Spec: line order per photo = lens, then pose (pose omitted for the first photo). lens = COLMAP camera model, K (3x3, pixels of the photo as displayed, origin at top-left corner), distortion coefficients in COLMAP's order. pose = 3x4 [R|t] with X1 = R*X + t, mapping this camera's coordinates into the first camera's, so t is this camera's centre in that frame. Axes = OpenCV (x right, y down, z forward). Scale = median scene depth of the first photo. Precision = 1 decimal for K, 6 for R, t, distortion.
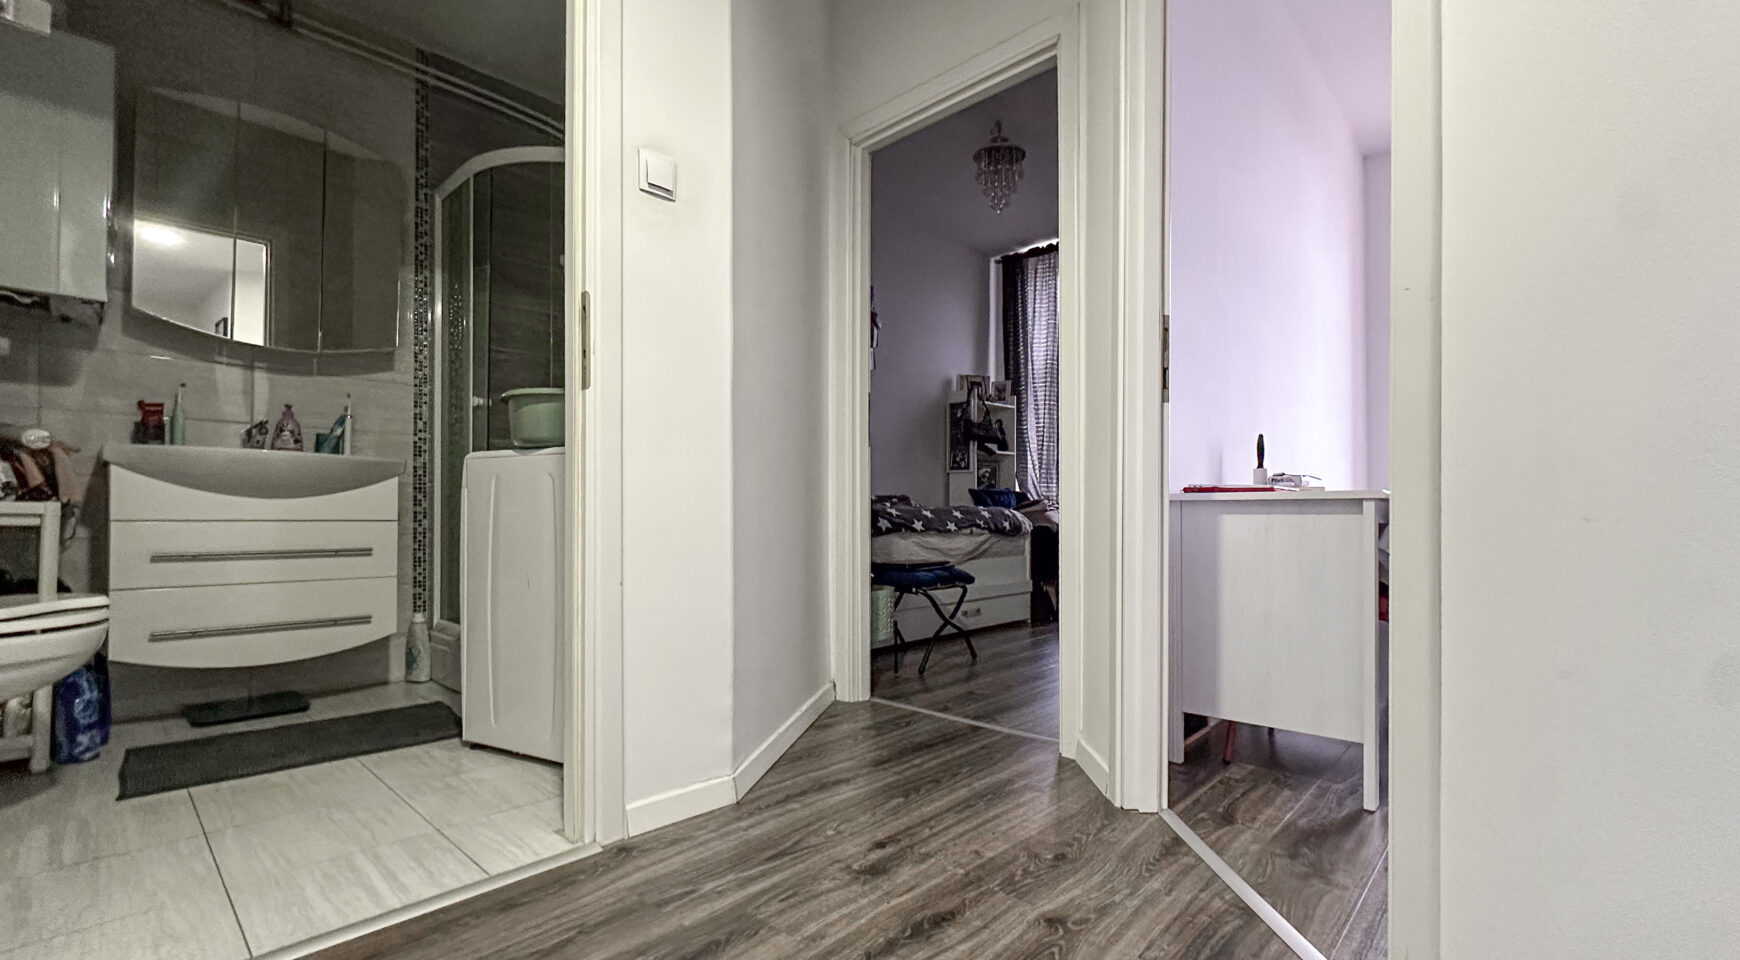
lens RADIAL K [[713.7, 0, 861.1], [0, 713.7, 509.5], [0, 0, 1]] dist [-0.002847, 0.001075]
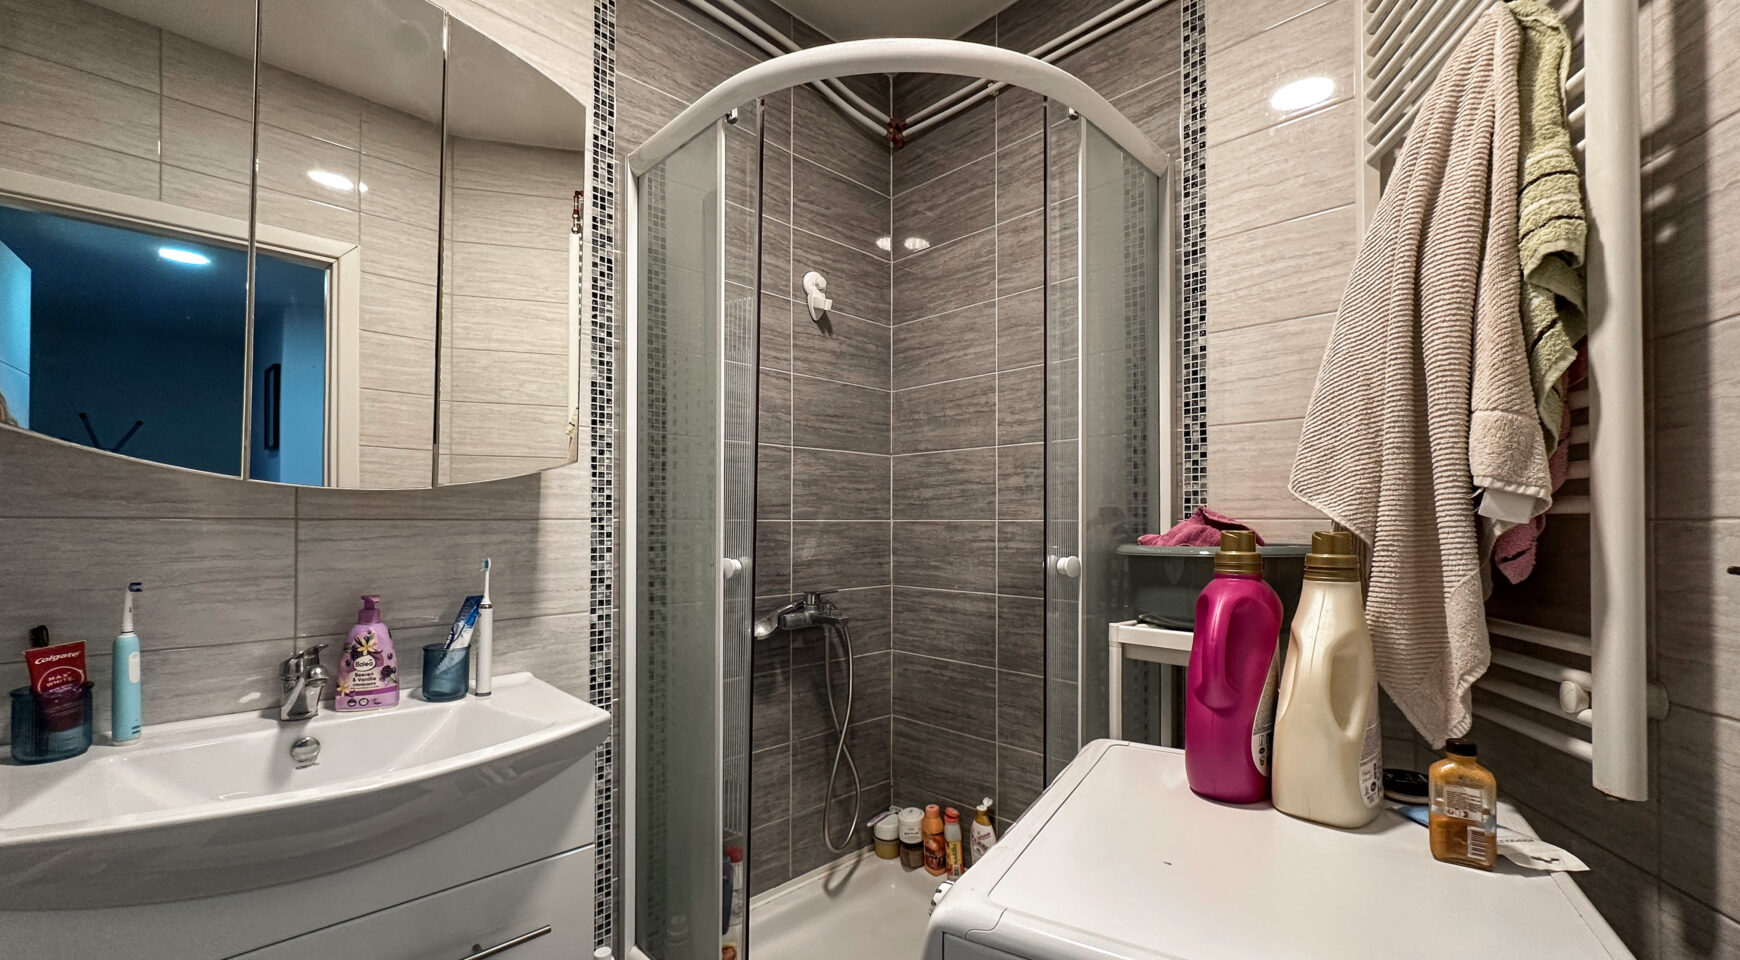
lens RADIAL K [[713.7, 0, 887.9], [0, 713.7, 514.3], [0, 0, 1]] dist [-0.002847, 0.001075]
pose [[0.999927, -0.002880, -0.011713, -0.454755], [0.002849, 0.999992, -0.002739, -0.202337], [0.011720, 0.002706, 0.999928, 0.531725]]
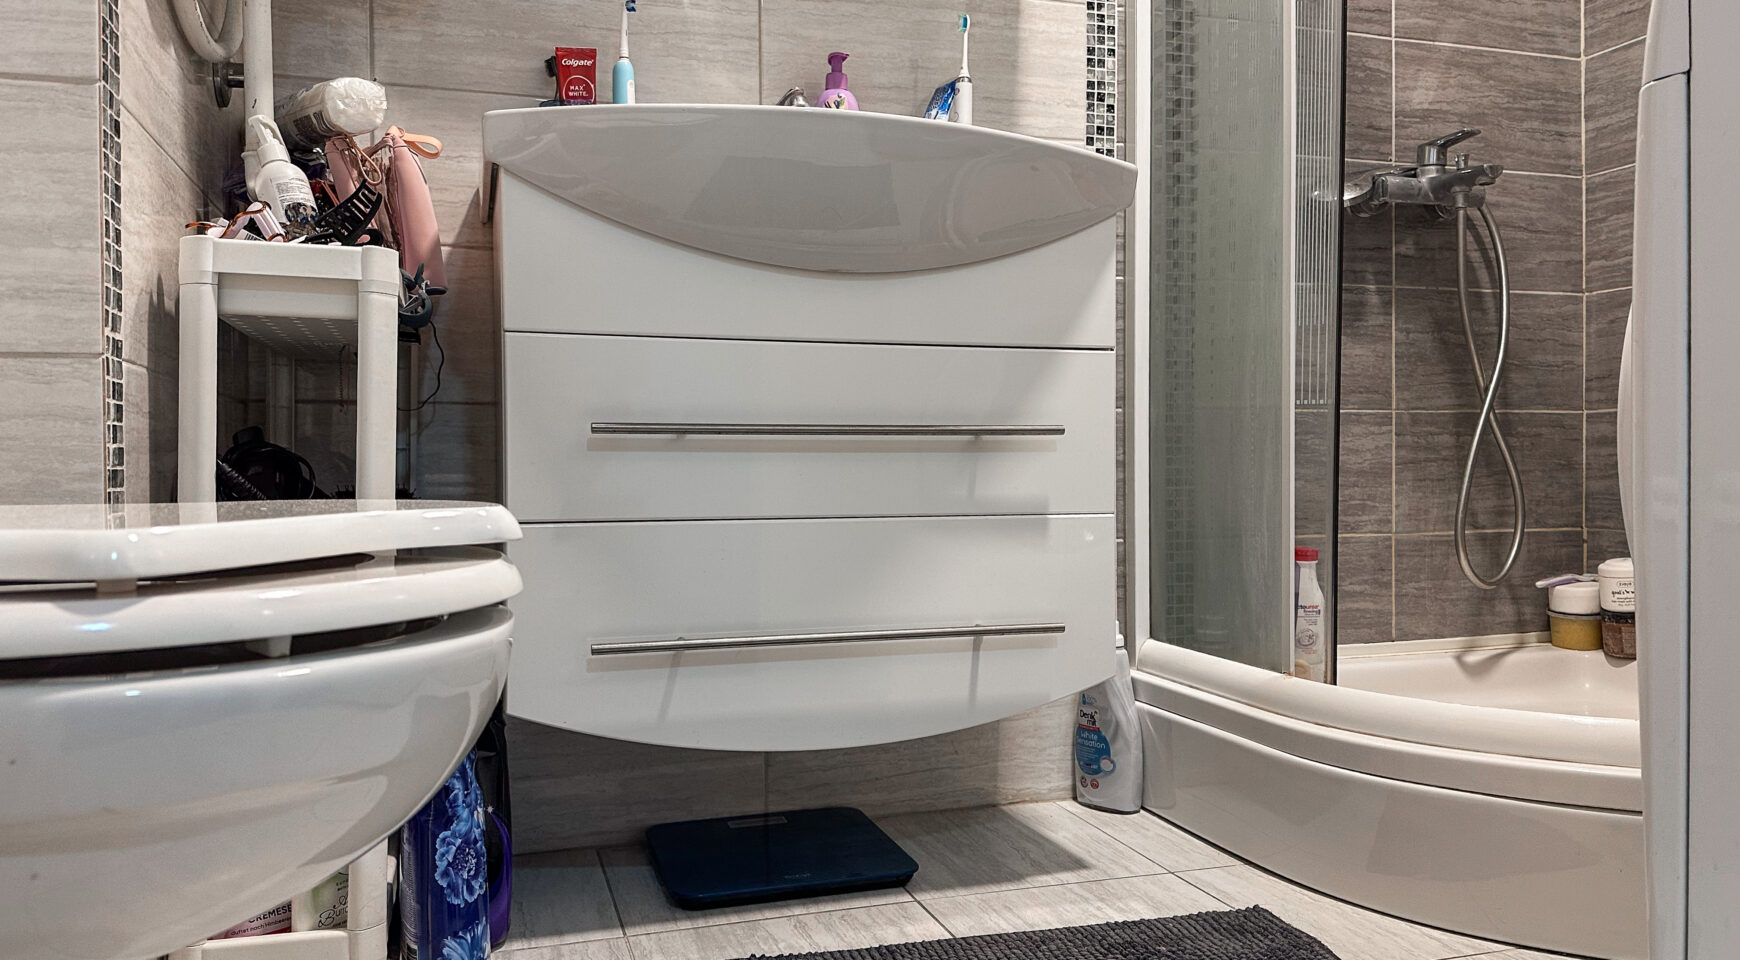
lens RADIAL K [[1231.0, 0, 862.2], [0, 1231.0, 470.4], [0, 0, 1]] dist [-0.000011, -0.013293]
pose [[0.869298, -0.004596, -0.494266, -0.475014], [0.010414, 0.999905, 0.009019, 0.068110], [0.494178, -0.012988, 0.869264, 0.441320]]
